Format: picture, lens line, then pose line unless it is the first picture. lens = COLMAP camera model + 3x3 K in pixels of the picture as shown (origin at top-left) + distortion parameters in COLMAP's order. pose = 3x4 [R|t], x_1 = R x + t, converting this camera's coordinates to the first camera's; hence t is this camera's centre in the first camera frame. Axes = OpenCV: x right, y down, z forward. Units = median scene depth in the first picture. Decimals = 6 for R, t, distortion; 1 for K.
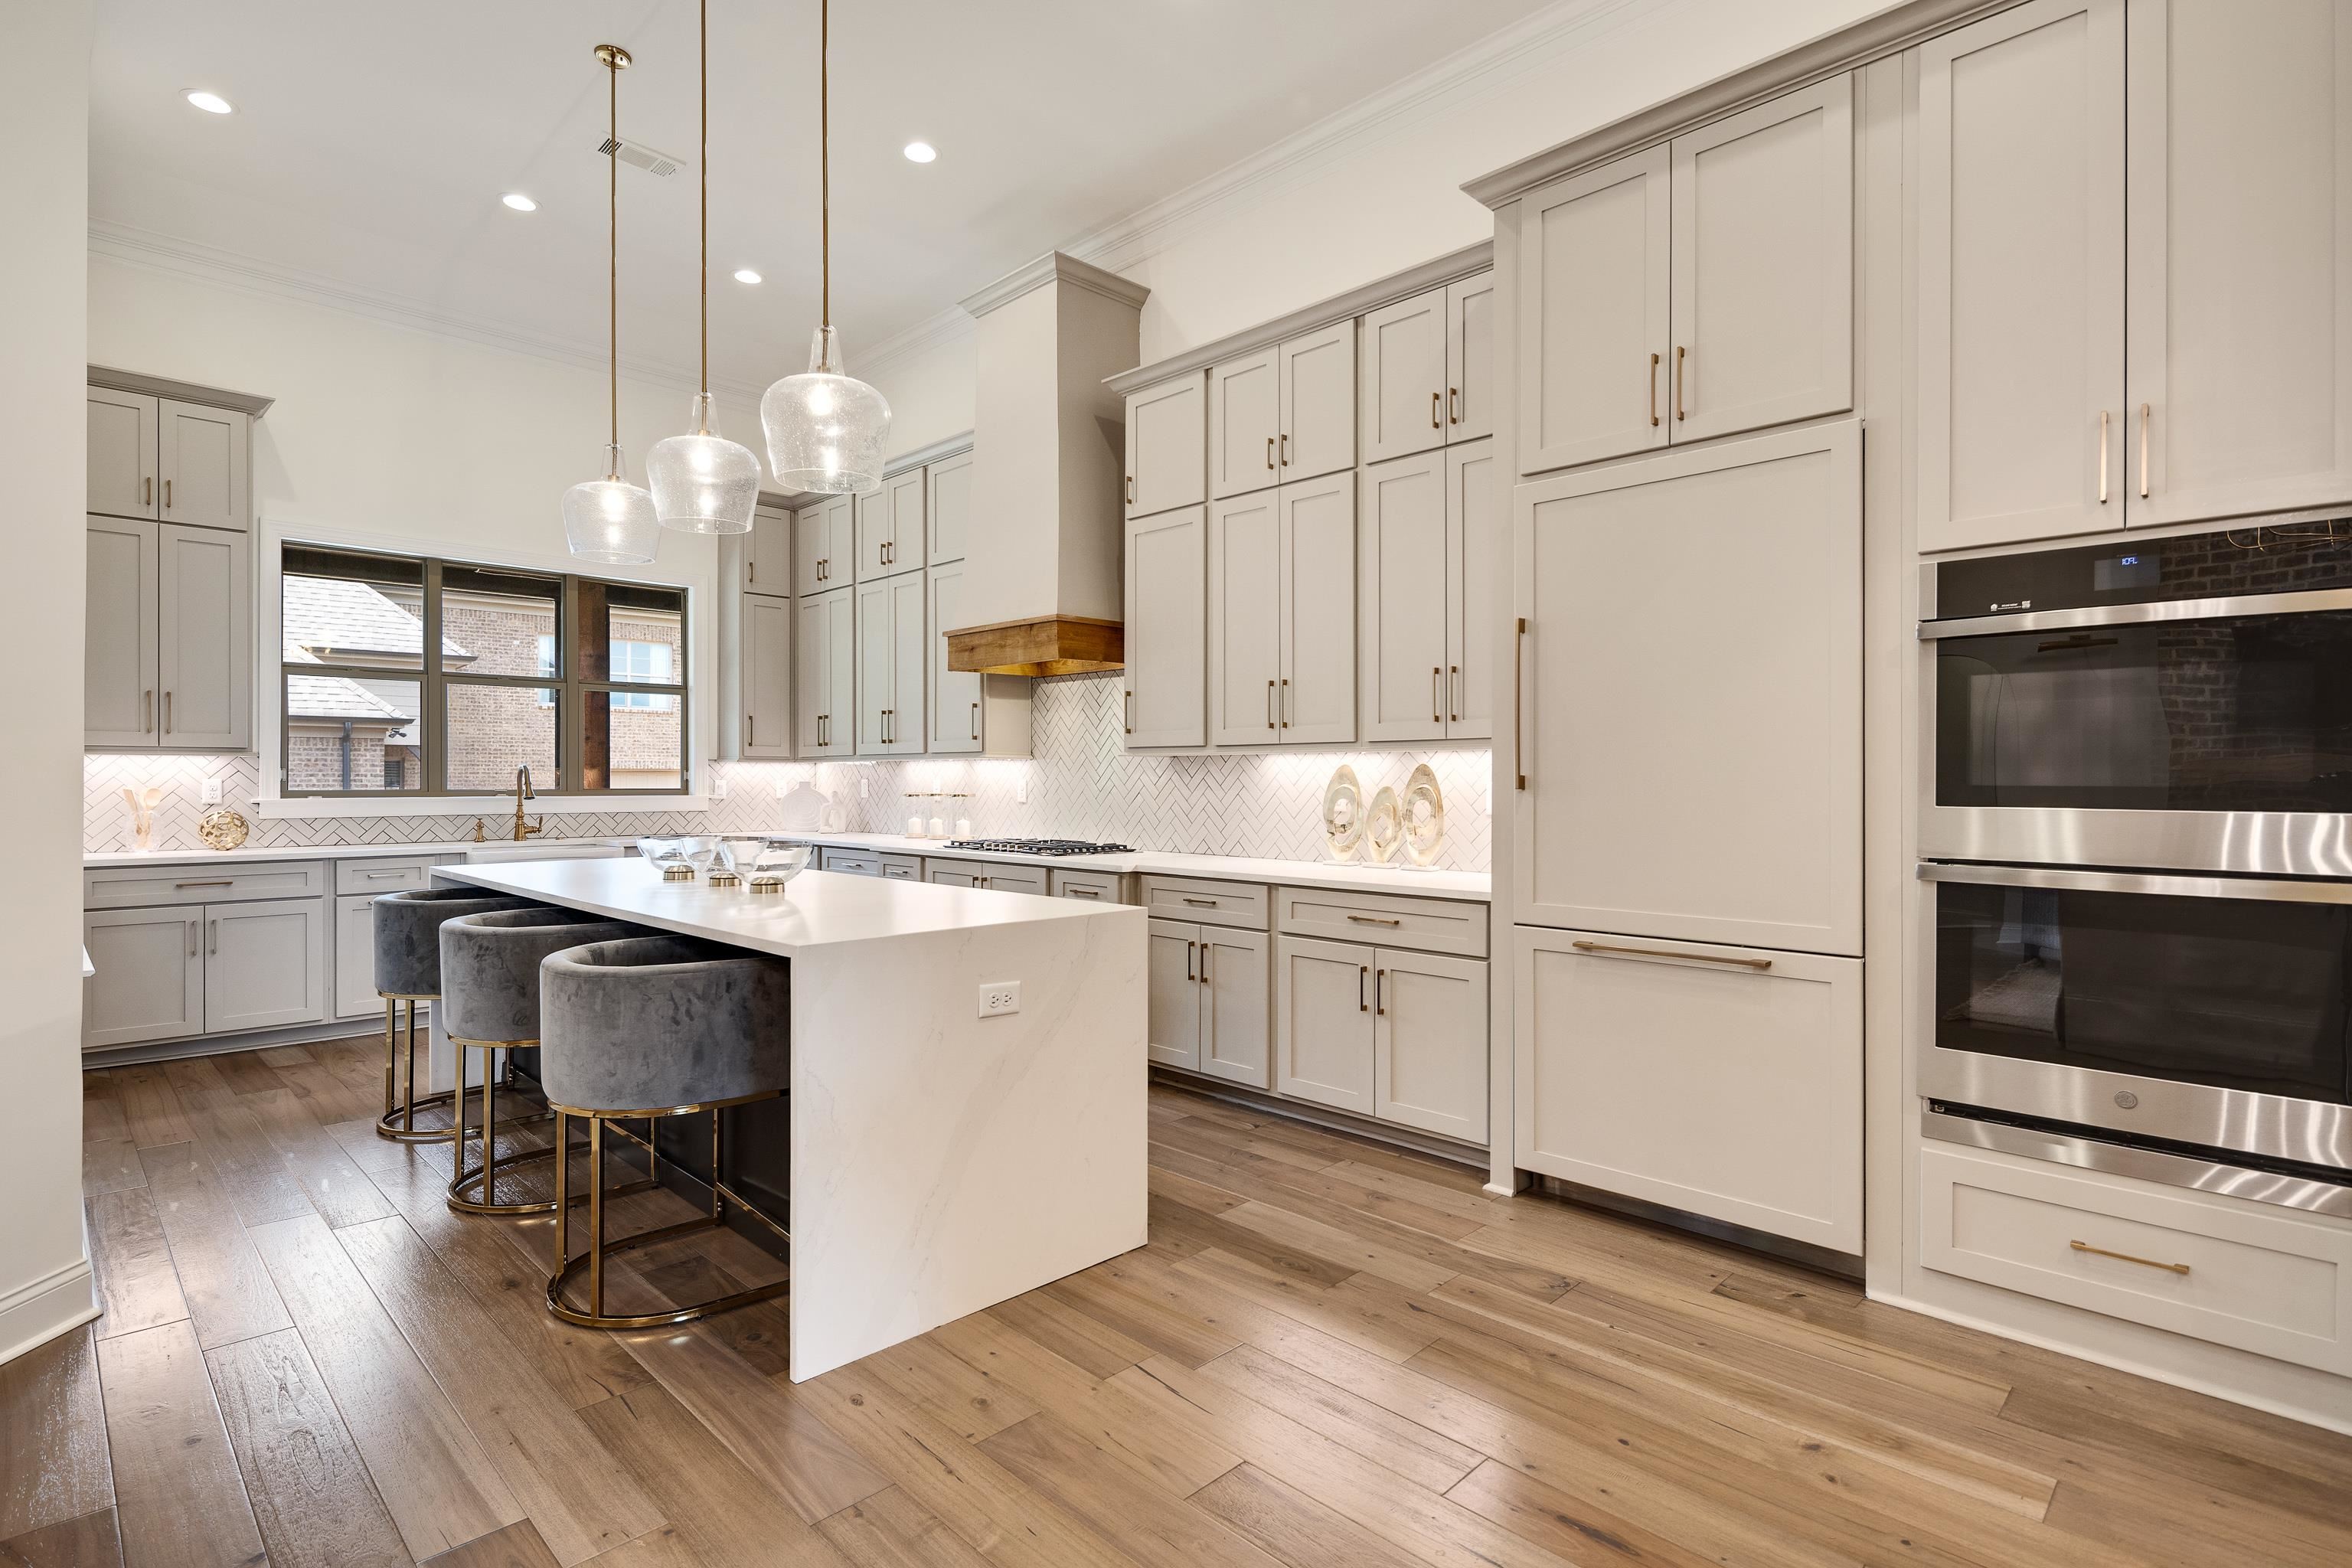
lens RADIAL K [[1124.2, 0, 1173.7], [0, 1124.2, 786.2], [0, 0, 1]] dist [-0.000169, -0.002246]
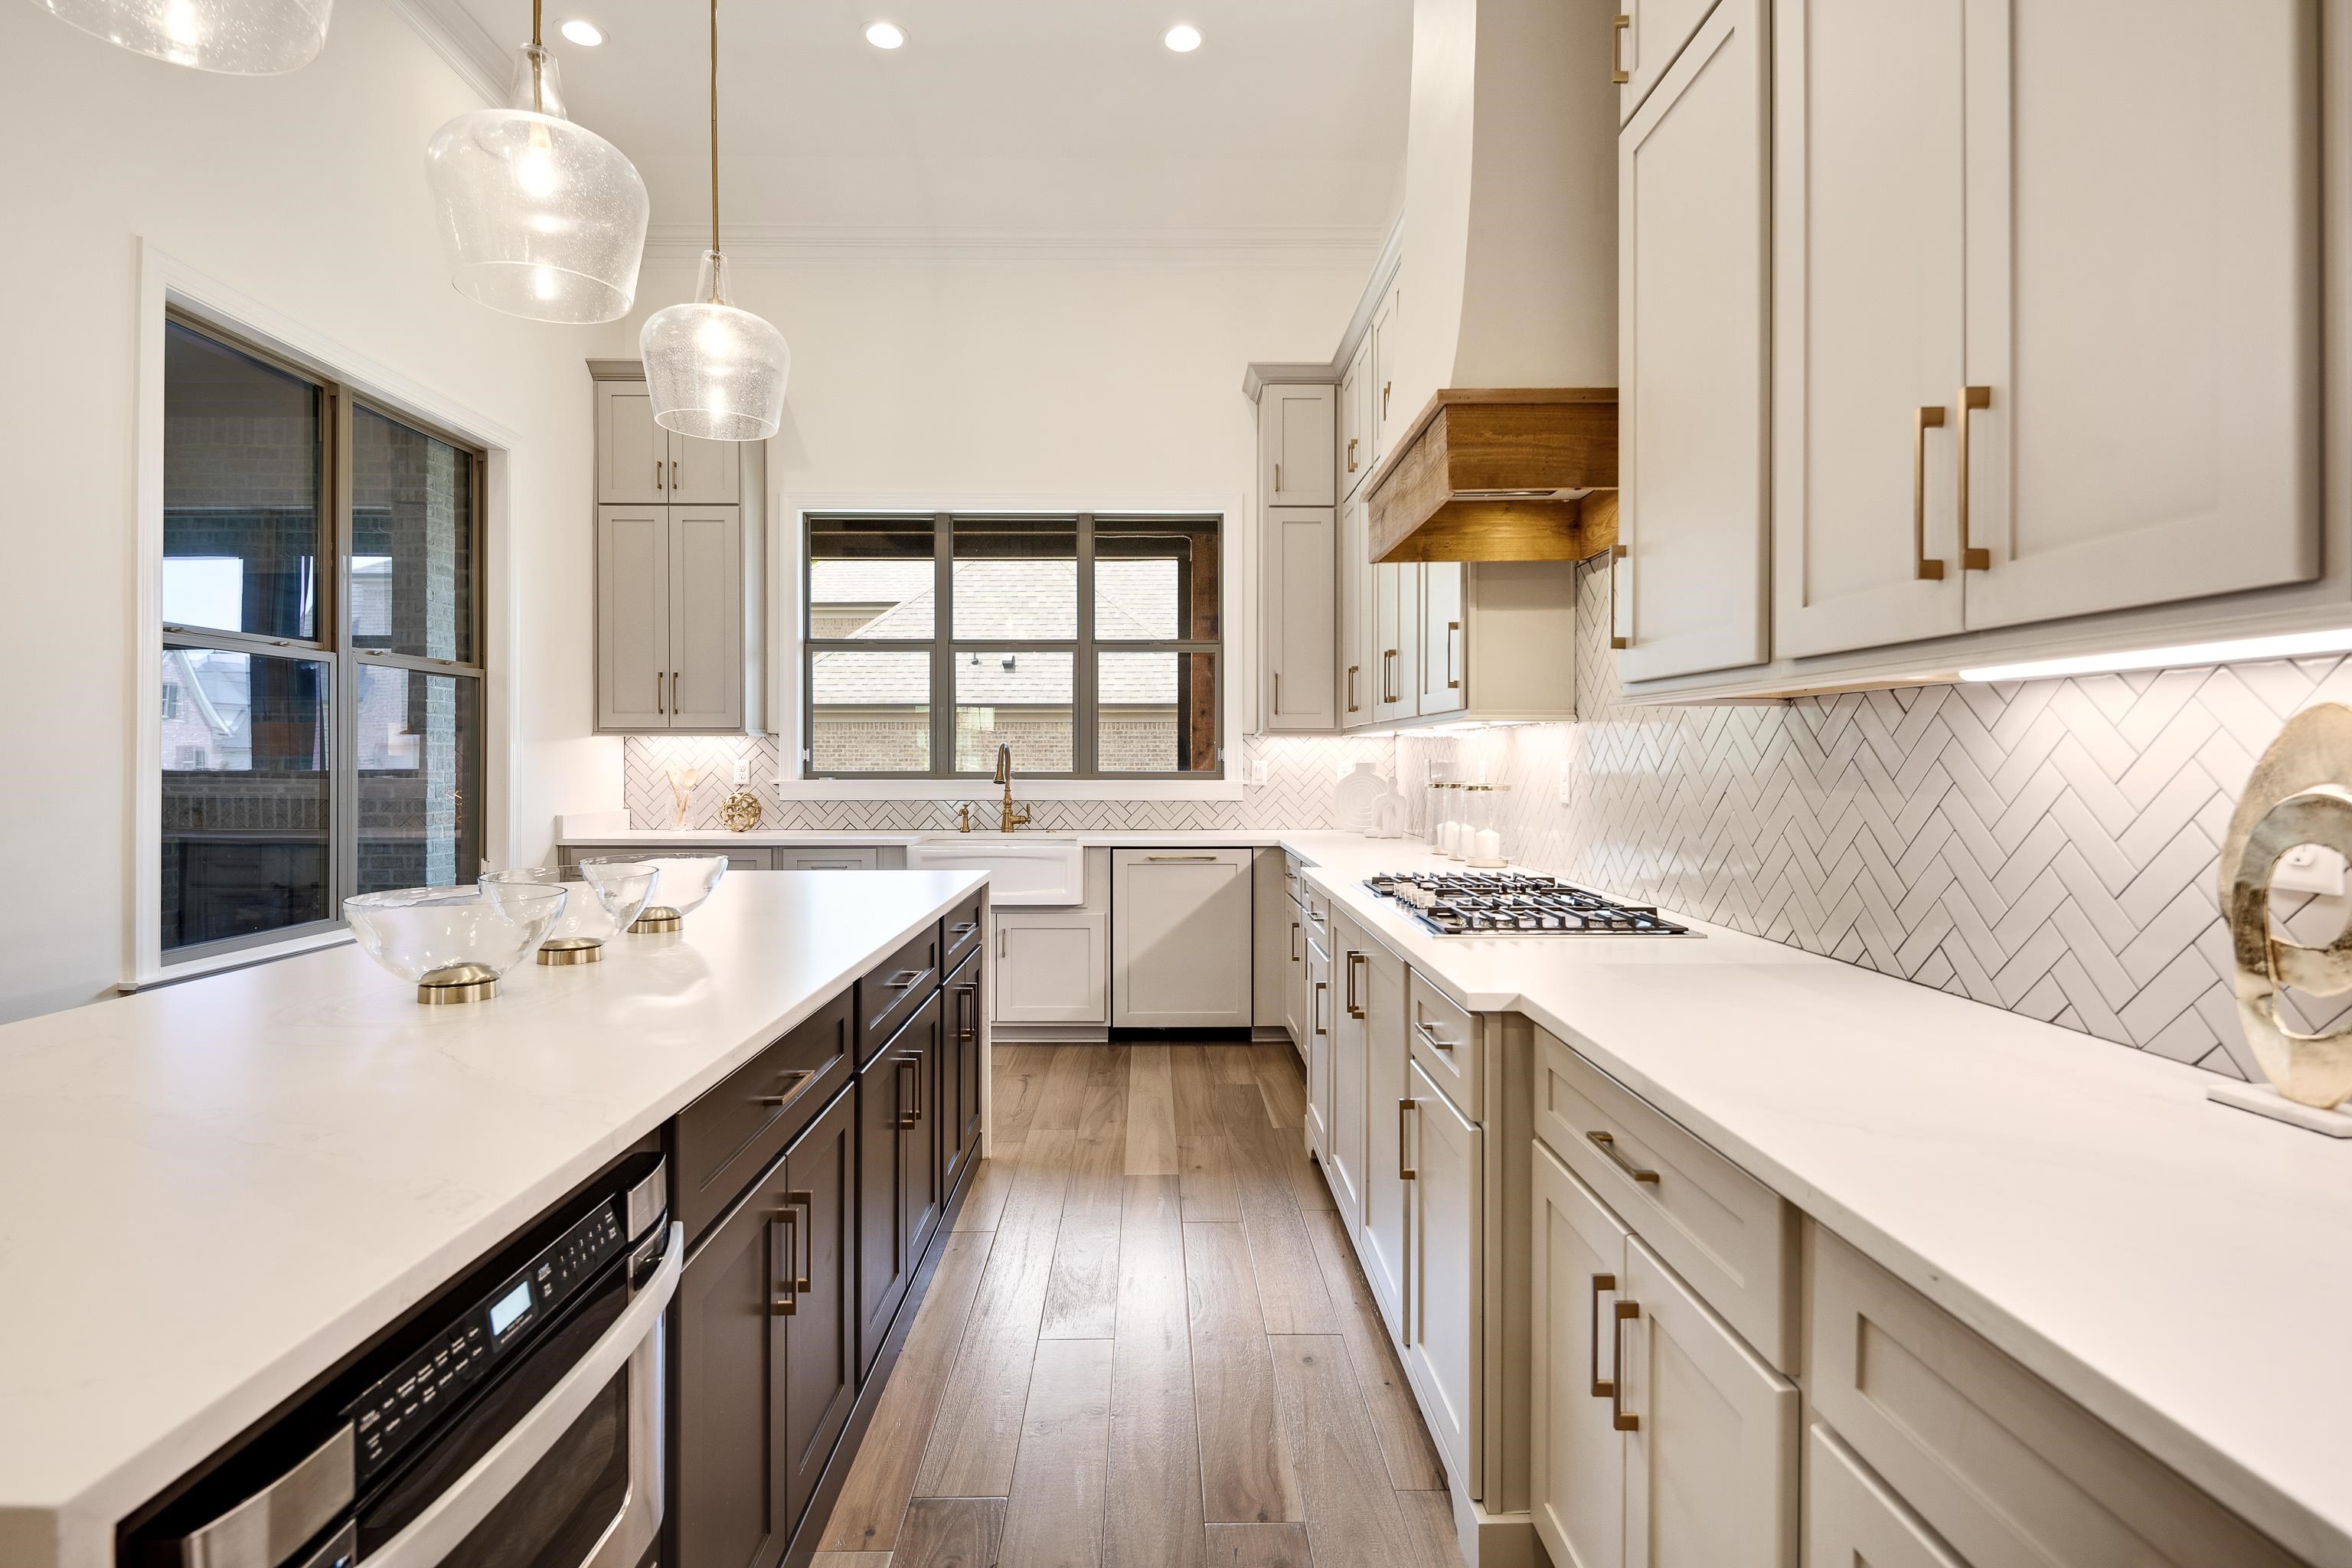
lens RADIAL K [[1126.5, 0, 1166.2], [0, 1126.5, 766.4], [0, 0, 1]] dist [0.002336, 0.000092]
pose [[0.694429, 0.004397, -0.719548, 0.127736], [-0.003960, 0.999990, 0.002288, -0.004059], [0.719550, 0.001260, 0.694439, 0.547010]]
